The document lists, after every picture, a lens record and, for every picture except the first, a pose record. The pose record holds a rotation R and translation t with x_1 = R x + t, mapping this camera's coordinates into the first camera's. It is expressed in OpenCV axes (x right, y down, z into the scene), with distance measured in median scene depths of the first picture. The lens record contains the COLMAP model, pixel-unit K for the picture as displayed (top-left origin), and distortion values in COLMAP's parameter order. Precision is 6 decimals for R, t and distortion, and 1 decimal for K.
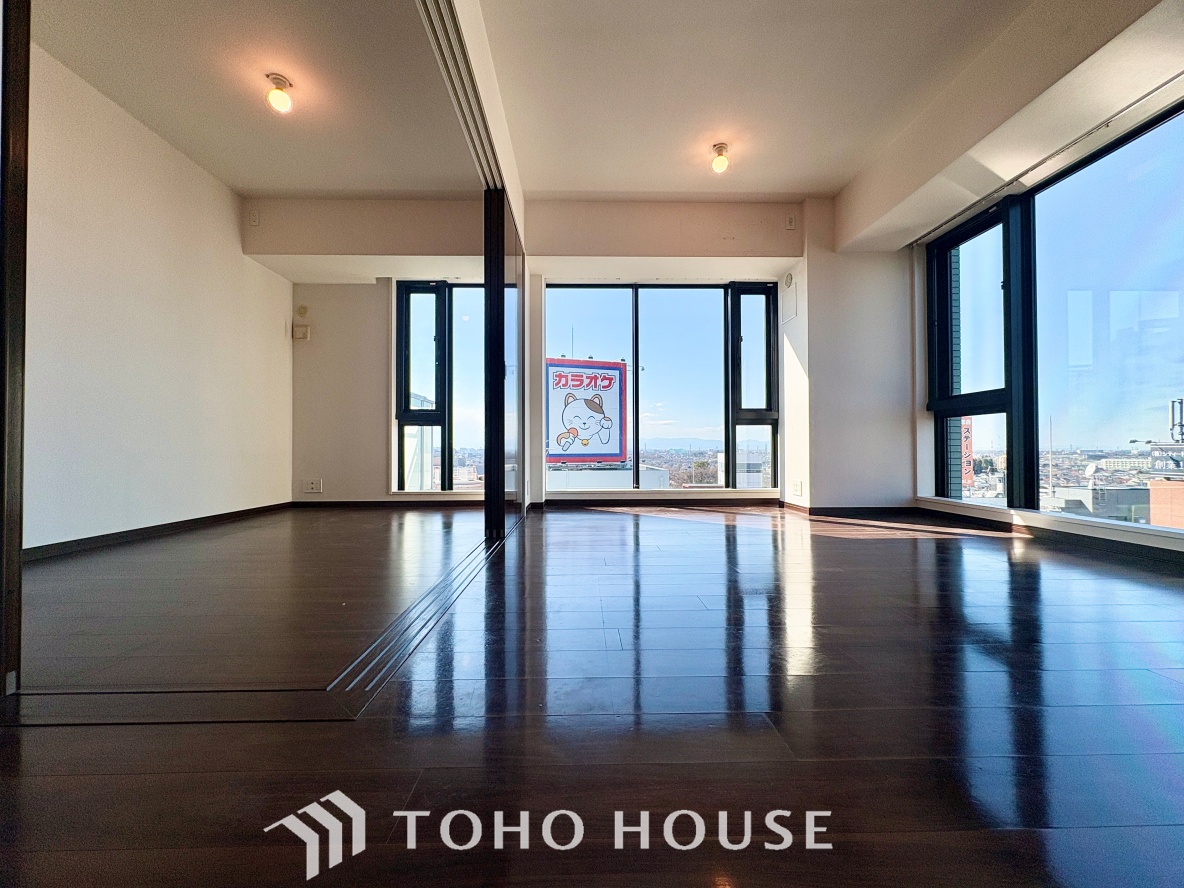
lens RADIAL K [[469.8, 0, 588.1], [0, 469.8, 444.9], [0, 0, 1]] dist [0.002426, -0.000097]
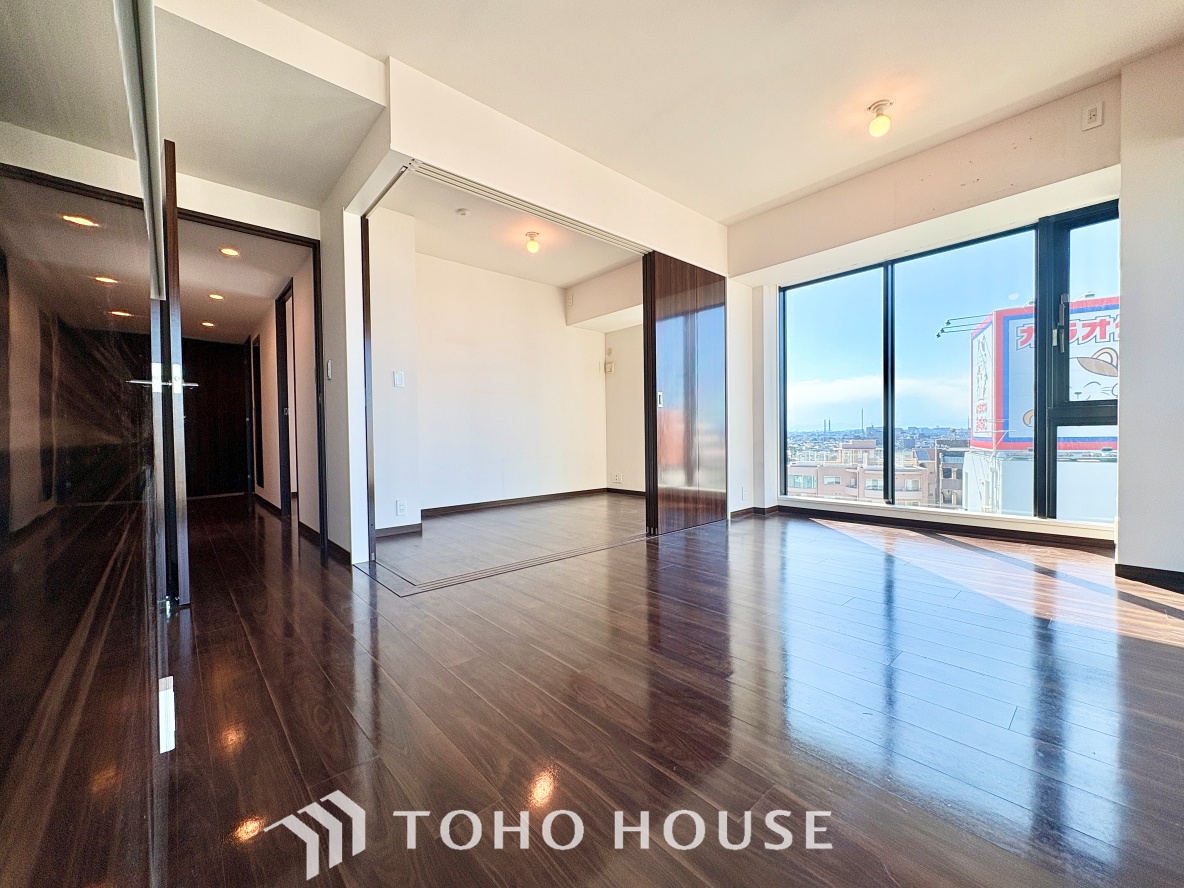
lens RADIAL K [[469.8, 0, 588.1], [0, 469.8, 444.9], [0, 0, 1]] dist [0.002426, -0.000097]
pose [[0.644996, 0.011874, -0.764093, 0.404705], [0.020094, 0.999270, 0.032490, -0.053282], [0.763921, -0.036309, 0.644287, 0.041690]]
